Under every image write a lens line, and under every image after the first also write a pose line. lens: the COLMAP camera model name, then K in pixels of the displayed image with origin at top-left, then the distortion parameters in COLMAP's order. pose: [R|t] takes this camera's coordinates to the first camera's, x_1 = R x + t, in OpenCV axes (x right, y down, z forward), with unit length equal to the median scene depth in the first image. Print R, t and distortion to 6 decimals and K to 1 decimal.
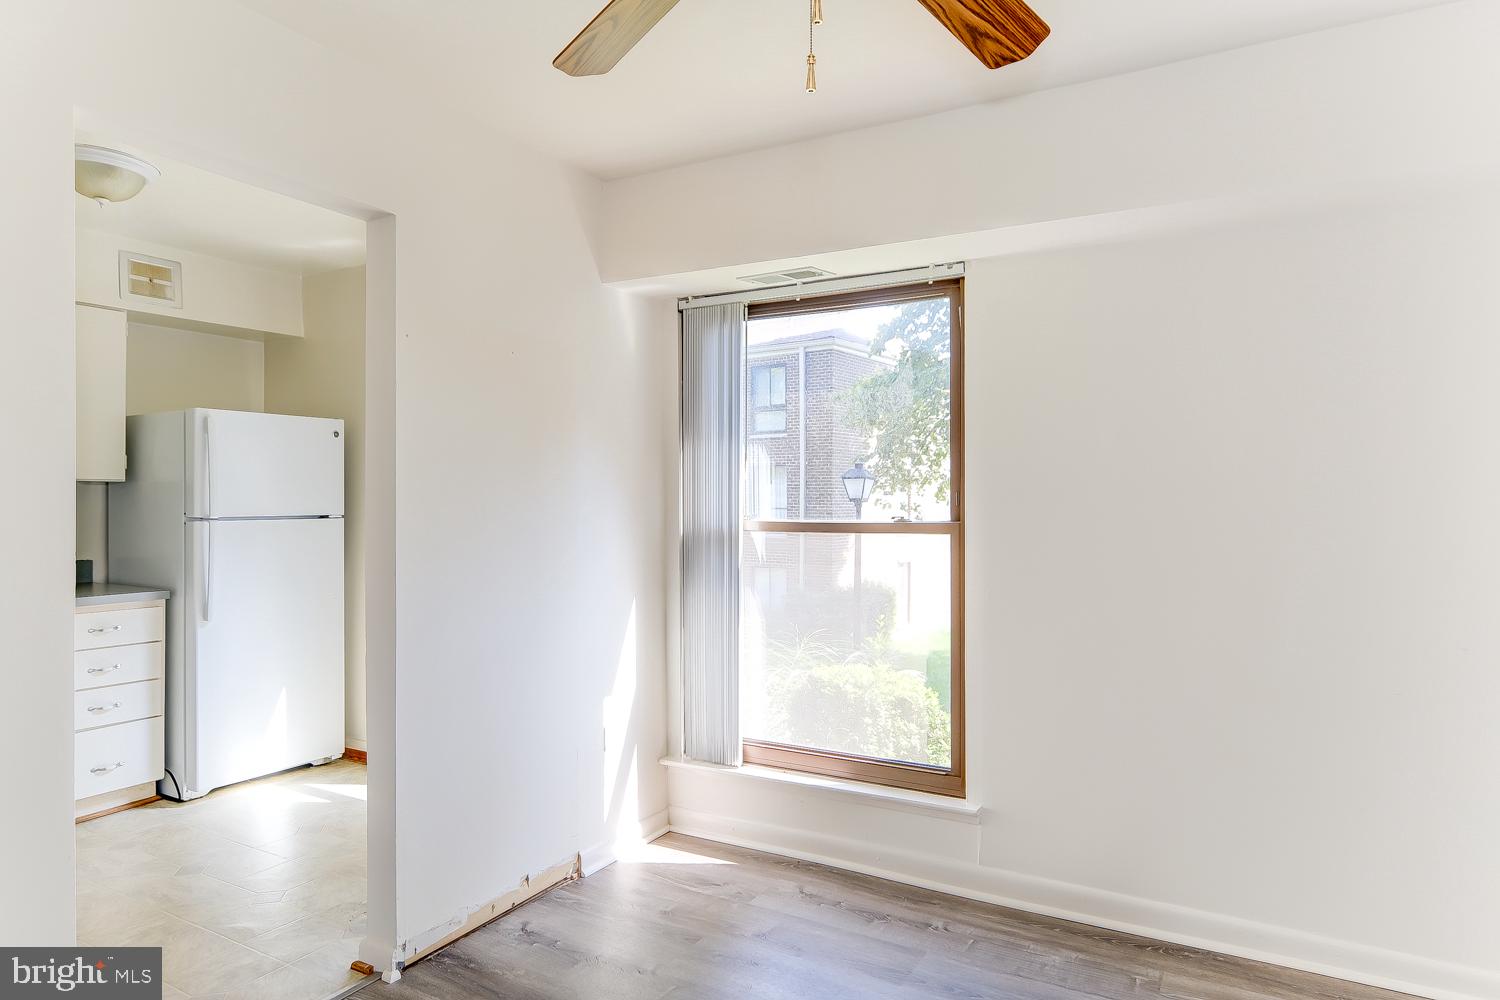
lens RADIAL K [[915.4, 0, 745.4], [0, 915.4, 501.5], [0, 0, 1]] dist [0.005964, -0.003993]
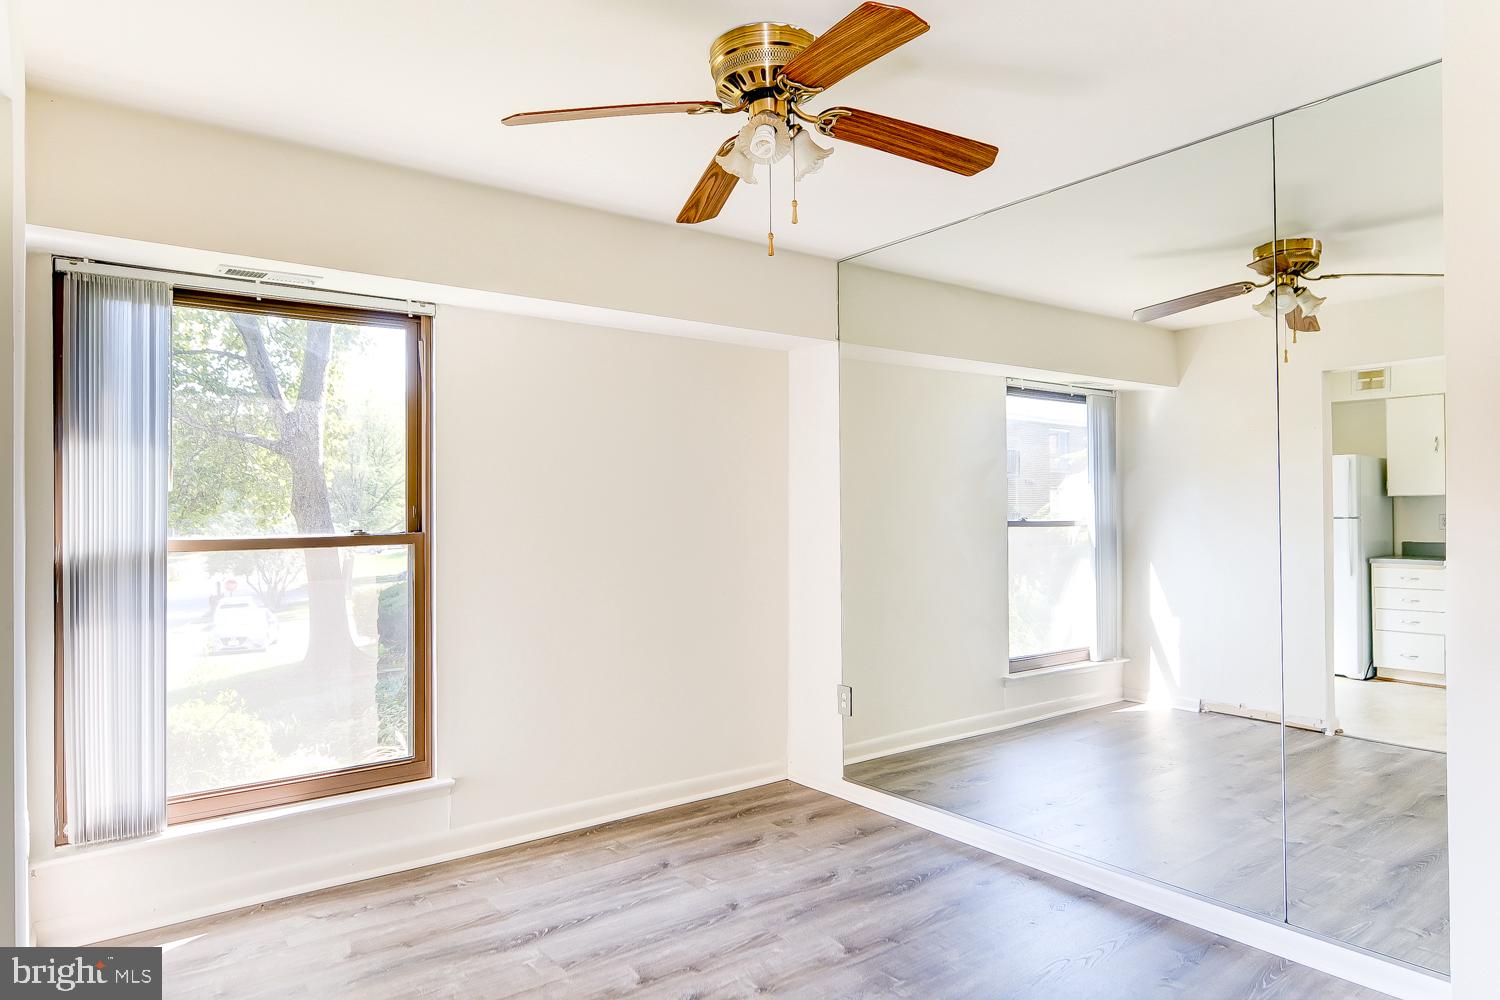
lens RADIAL K [[915.4, 0, 750.7], [0, 915.4, 504.5], [0, 0, 1]] dist [0.005964, -0.003993]
pose [[0.398195, -0.001057, 0.917300, -0.631658], [0.011790, 0.999923, -0.003966, -0.002583], [-0.917225, 0.012394, 0.398177, 0.183963]]
